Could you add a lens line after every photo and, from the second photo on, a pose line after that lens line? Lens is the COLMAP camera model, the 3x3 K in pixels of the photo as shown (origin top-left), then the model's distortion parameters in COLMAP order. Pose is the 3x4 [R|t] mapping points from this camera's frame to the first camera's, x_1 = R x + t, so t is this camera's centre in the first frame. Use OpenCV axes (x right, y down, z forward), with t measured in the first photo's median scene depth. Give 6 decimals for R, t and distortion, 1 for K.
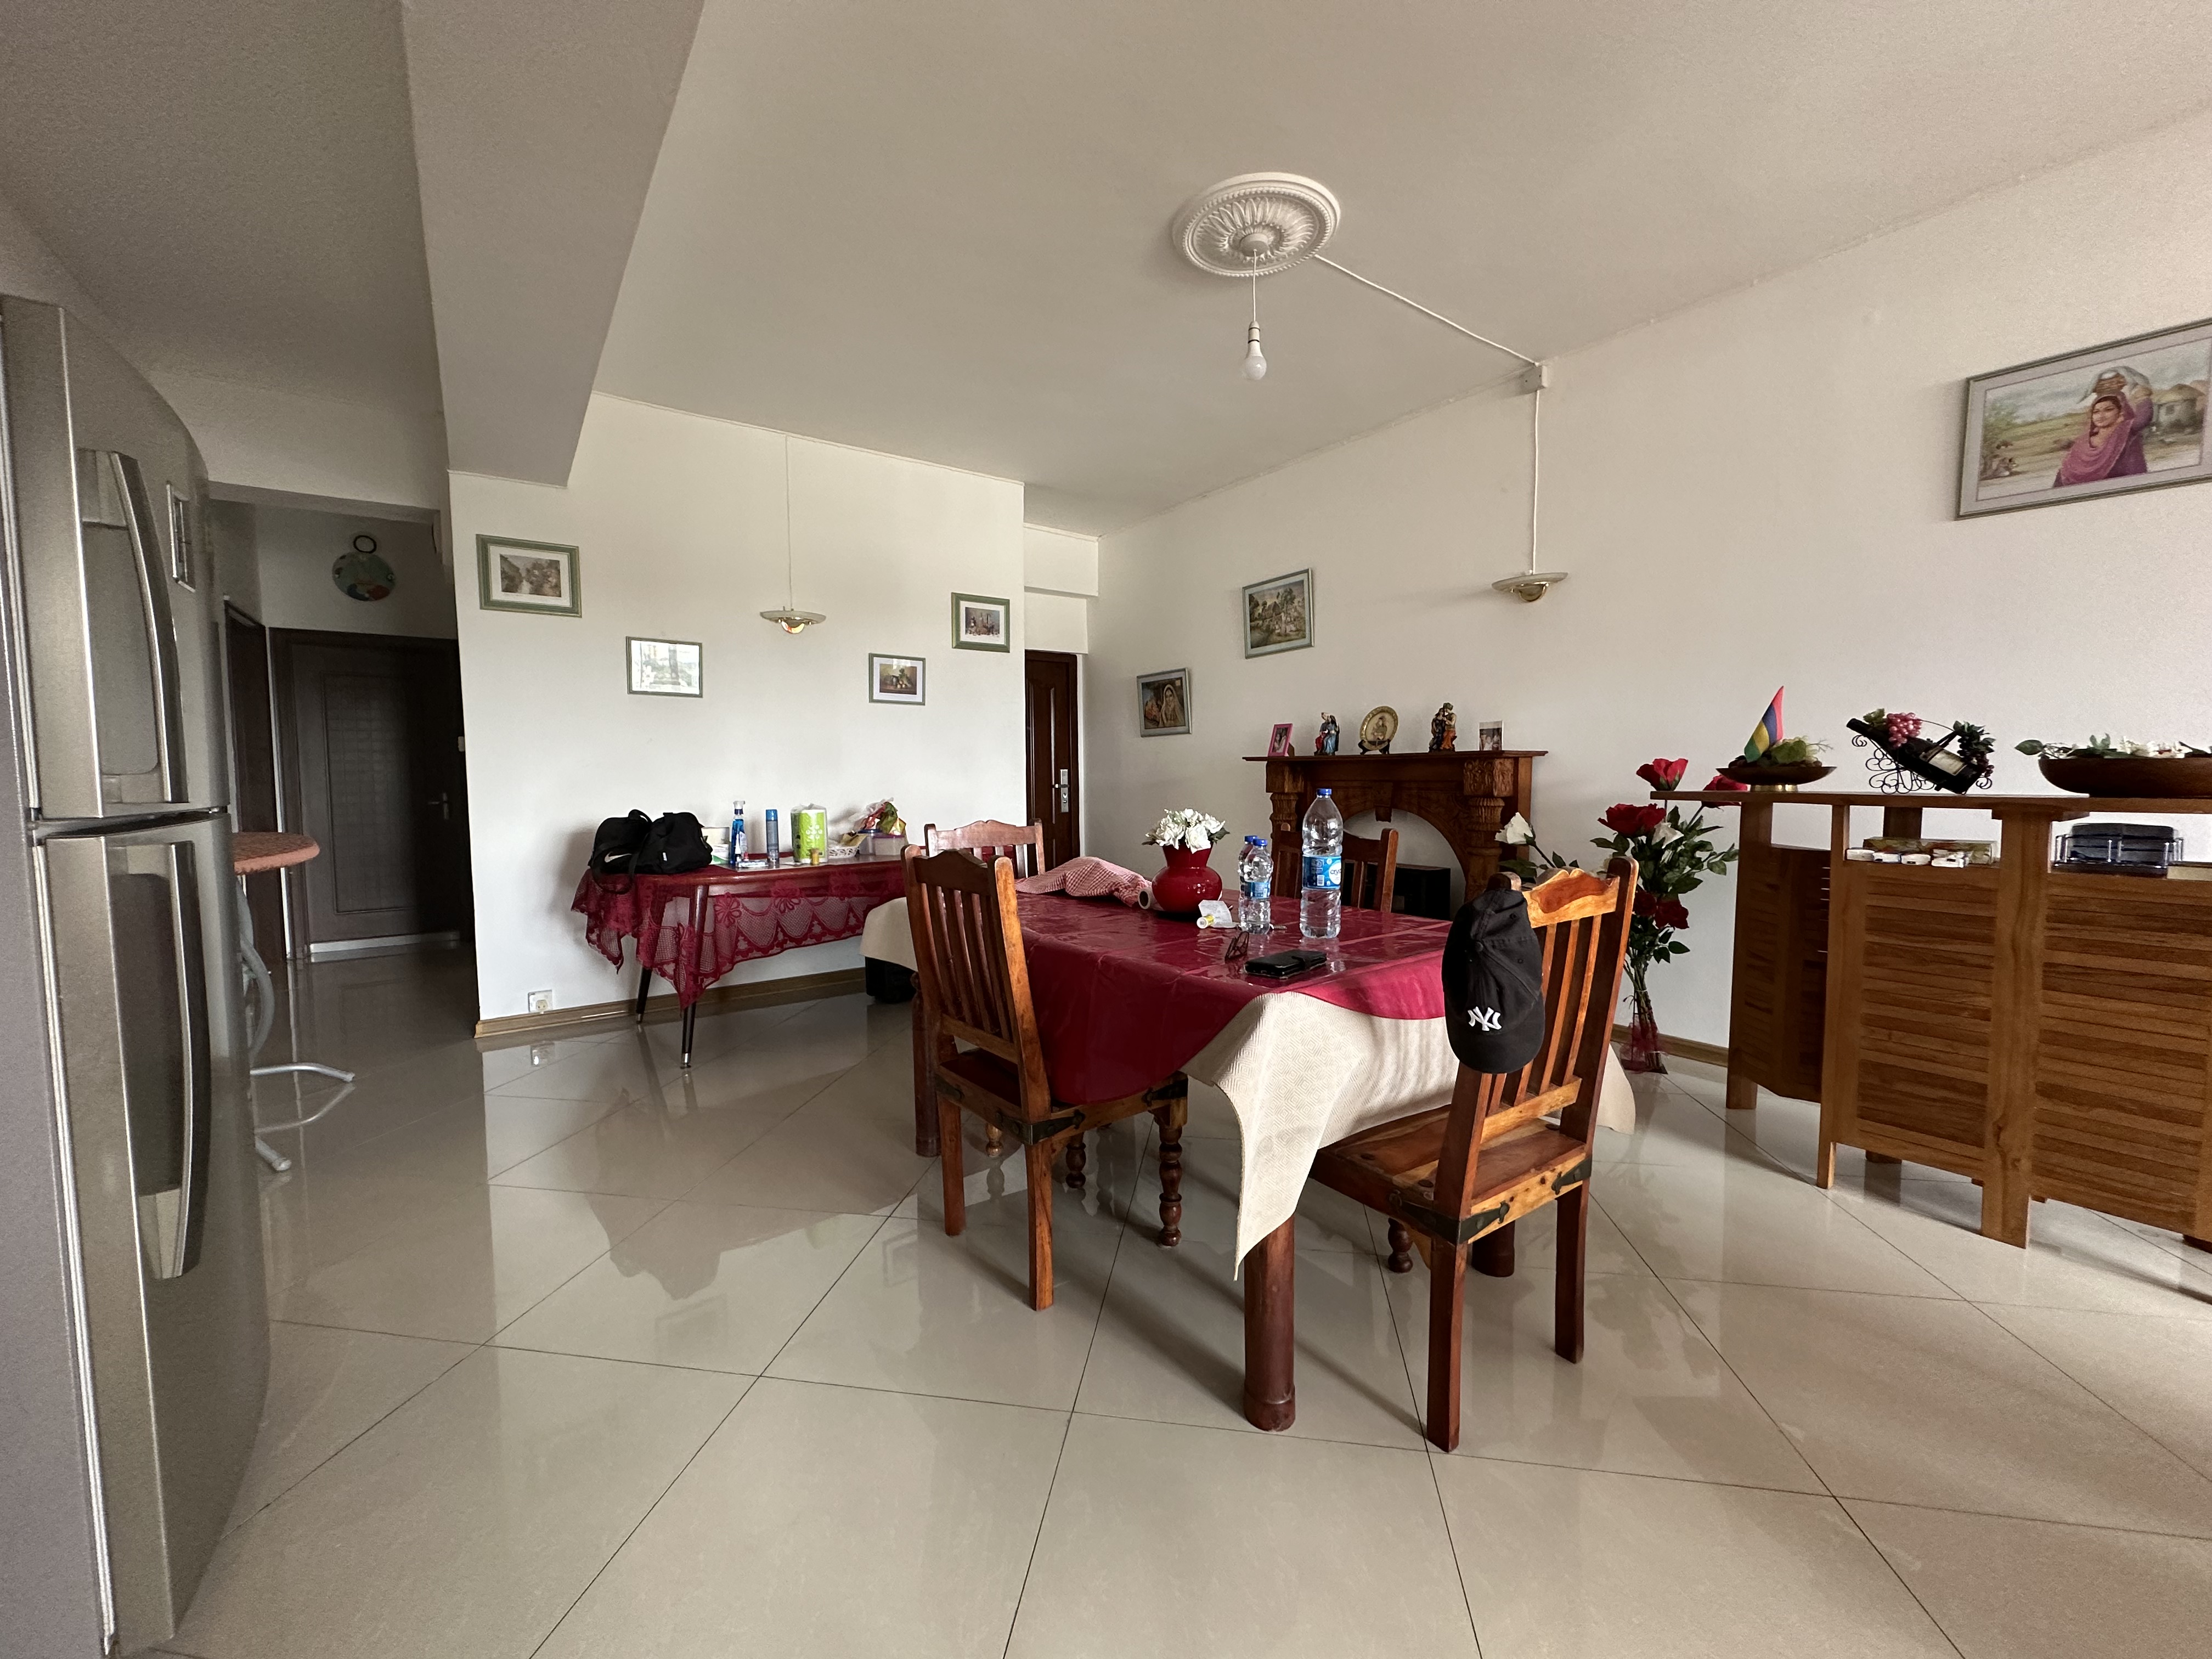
lens RADIAL K [[878.4, 0, 1102.9], [0, 878.4, 825.9], [0, 0, 1]] dist [-0.000896, -0.000090]
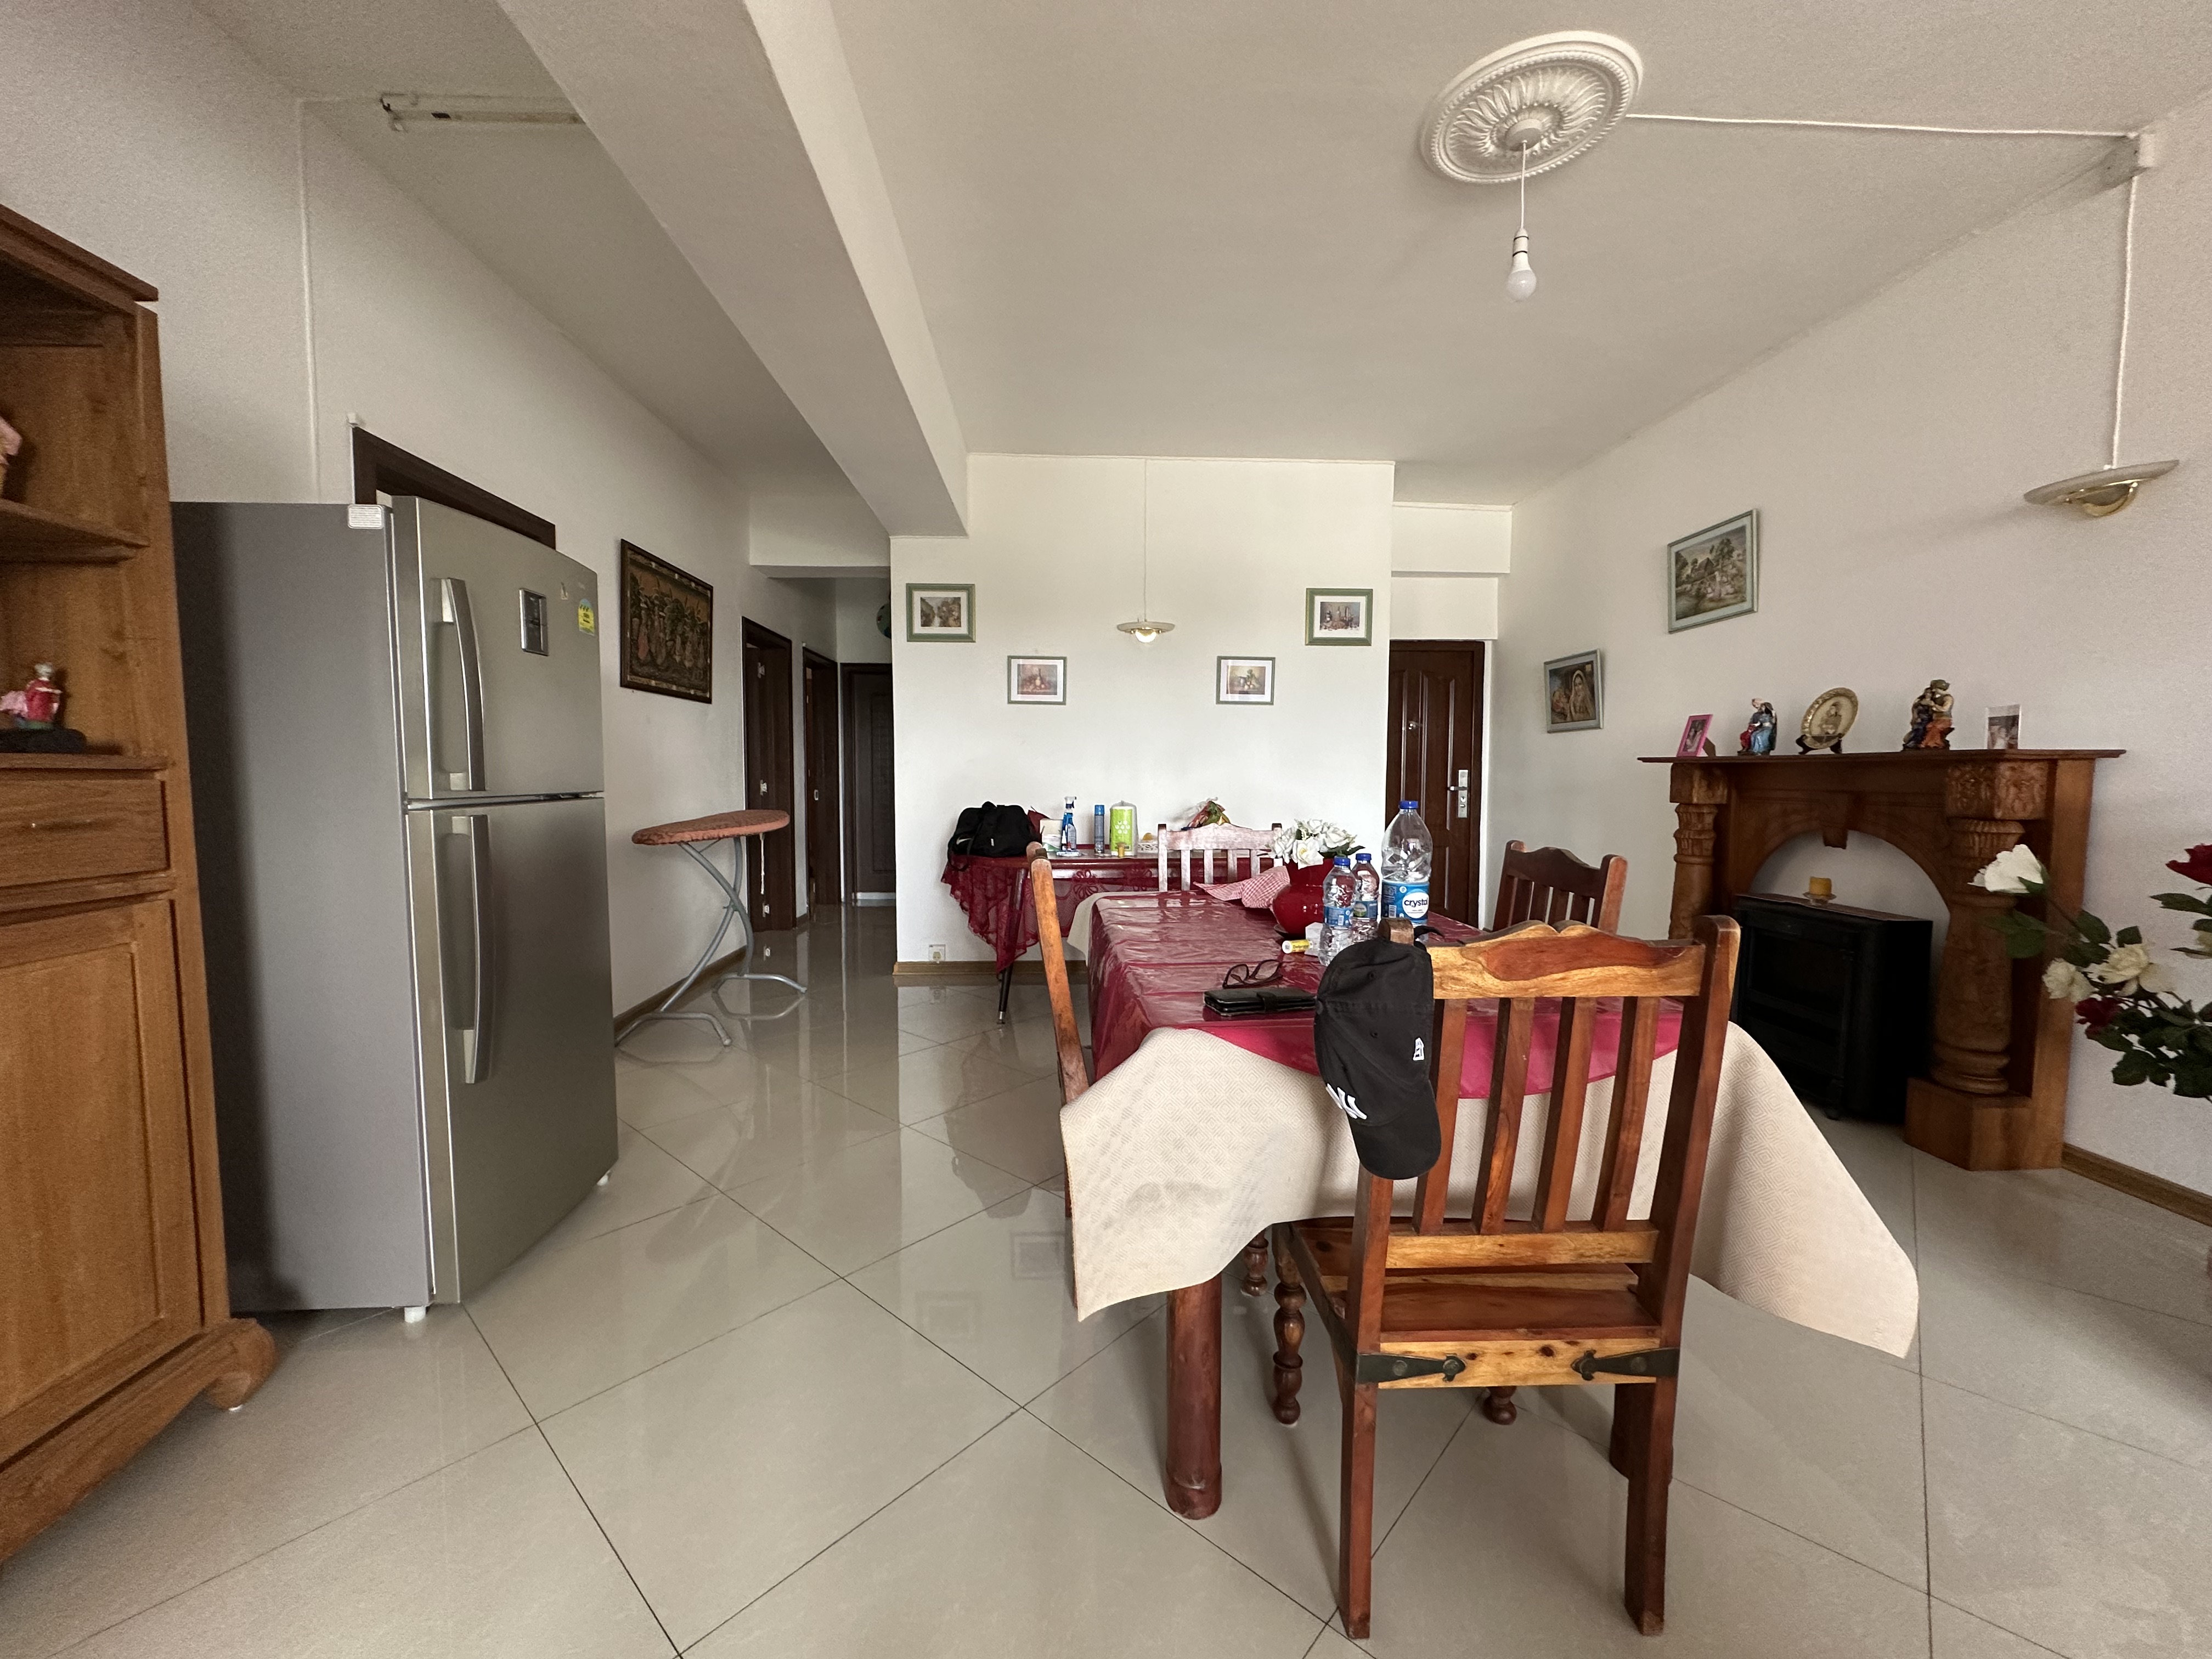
lens RADIAL K [[878.4, 0, 1102.9], [0, 878.4, 825.9], [0, 0, 1]] dist [-0.000896, -0.000090]
pose [[0.841594, 0.043452, -0.538361, 0.215191], [-0.041603, 0.999012, 0.015597, -0.009568], [0.538507, 0.009270, 0.842570, 0.071758]]
